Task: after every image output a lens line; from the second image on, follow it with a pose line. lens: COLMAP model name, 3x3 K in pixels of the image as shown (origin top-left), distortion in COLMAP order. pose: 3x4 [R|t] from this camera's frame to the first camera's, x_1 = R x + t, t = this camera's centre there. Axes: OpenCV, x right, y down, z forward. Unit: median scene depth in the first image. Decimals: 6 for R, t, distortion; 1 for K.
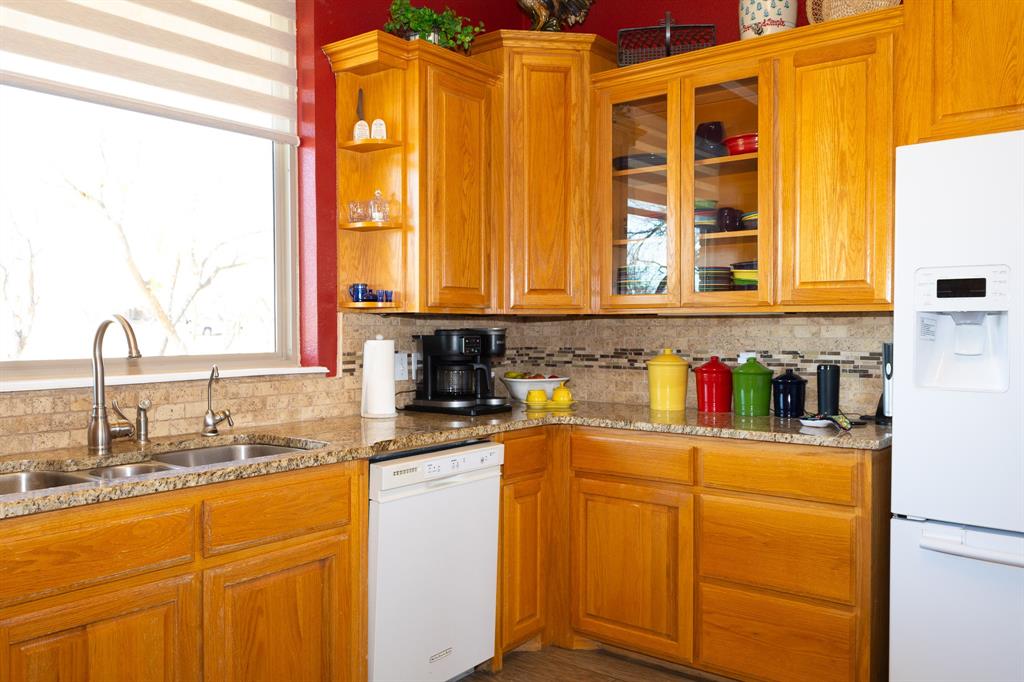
lens RADIAL K [[831.5, 0, 512.0], [0, 831.5, 341.0], [0, 0, 1]] dist [0.036629, -0.052824]
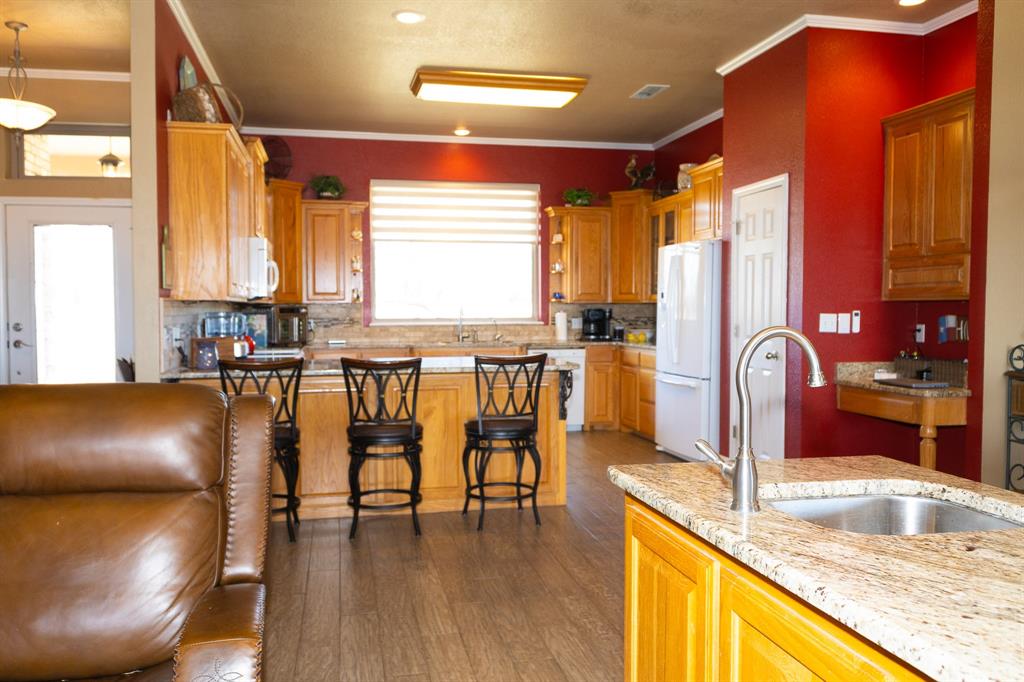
lens RADIAL K [[831.5, 0, 512.0], [0, 831.5, 341.0], [0, 0, 1]] dist [0.036629, -0.052824]
pose [[0.757066, 0.025636, -0.652836, 1.549115], [-0.009460, 0.999555, 0.028280, 0.016316], [0.653270, -0.015234, 0.756971, -1.228191]]
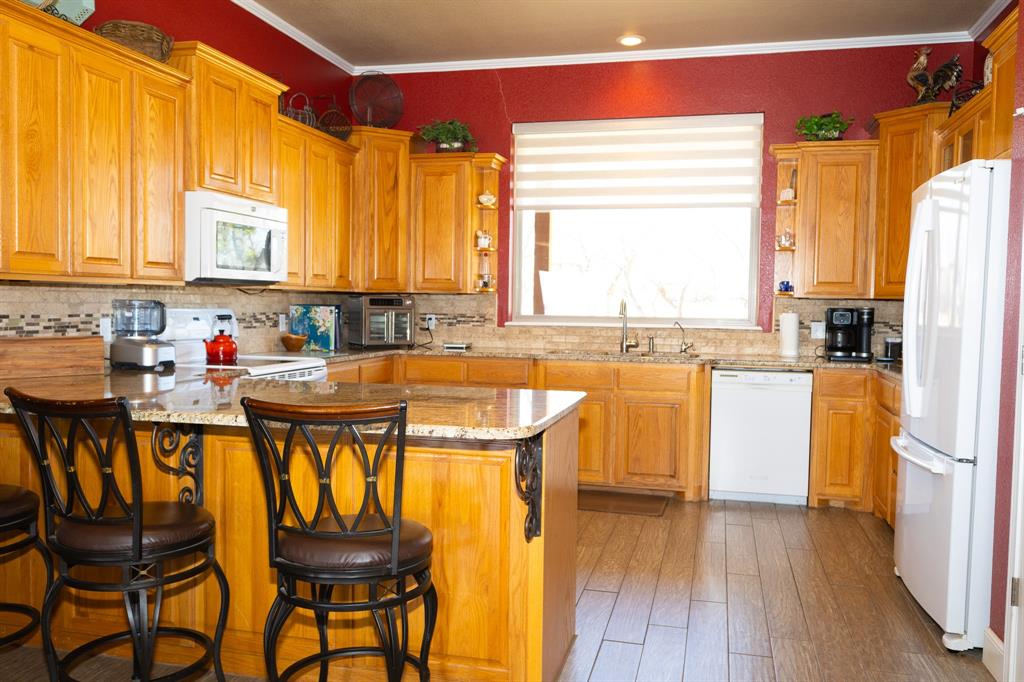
lens RADIAL K [[831.5, 0, 512.0], [0, 831.5, 341.0], [0, 0, 1]] dist [0.036629, -0.052824]
pose [[0.390648, 0.051056, -0.919123, 1.251581], [-0.030932, 0.998625, 0.042326, 0.001337], [0.920020, 0.011896, 0.391690, -0.236951]]
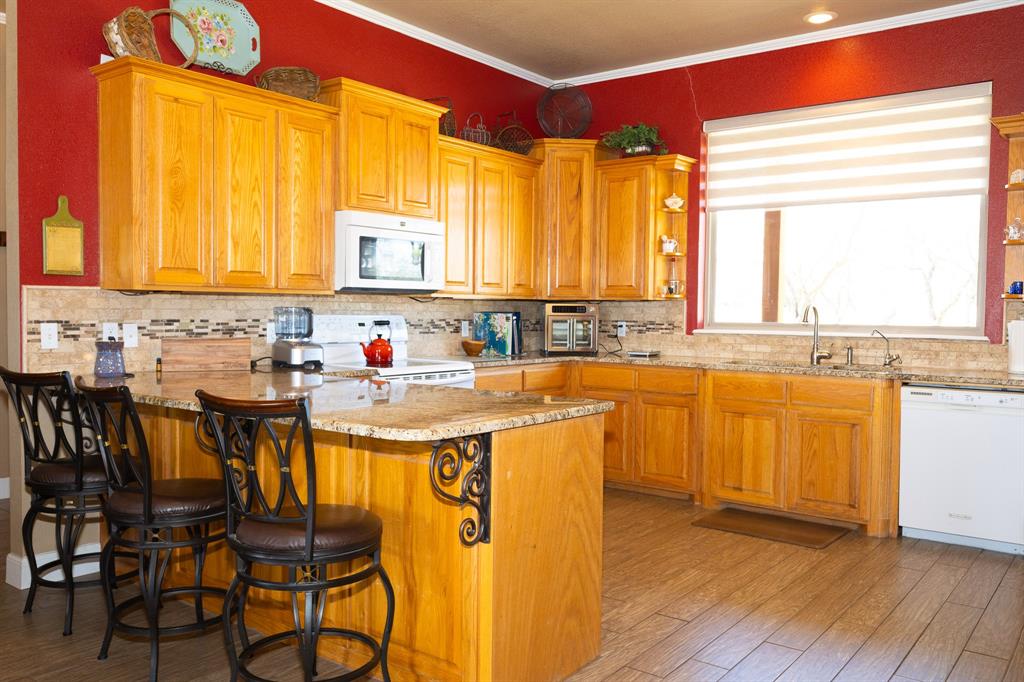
lens RADIAL K [[831.5, 0, 512.0], [0, 831.5, 341.0], [0, 0, 1]] dist [0.036629, -0.052824]
pose [[-0.007104, 0.043284, -0.999038, 1.316816], [-0.027755, 0.998669, 0.043466, -0.004471], [0.999590, 0.028037, -0.005893, 0.122400]]
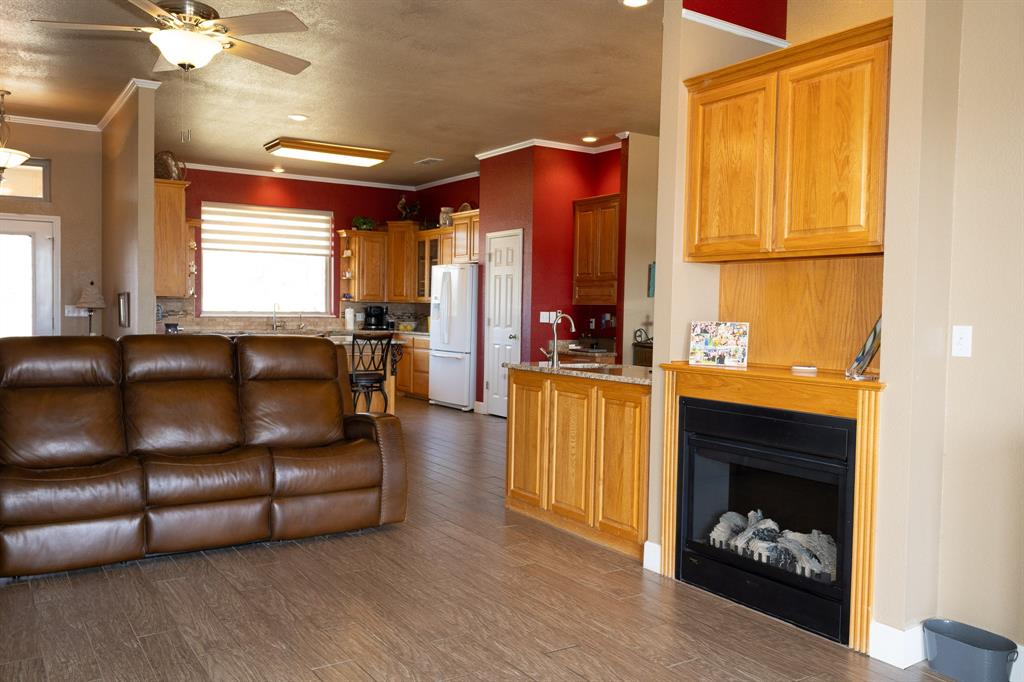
lens RADIAL K [[831.5, 0, 512.0], [0, 831.5, 341.0], [0, 0, 1]] dist [0.036629, -0.052824]
pose [[0.942032, 0.028975, -0.334269, 1.792175], [-0.021928, 0.999451, 0.024838, 0.034766], [0.334805, -0.016068, 0.942150, -2.294193]]
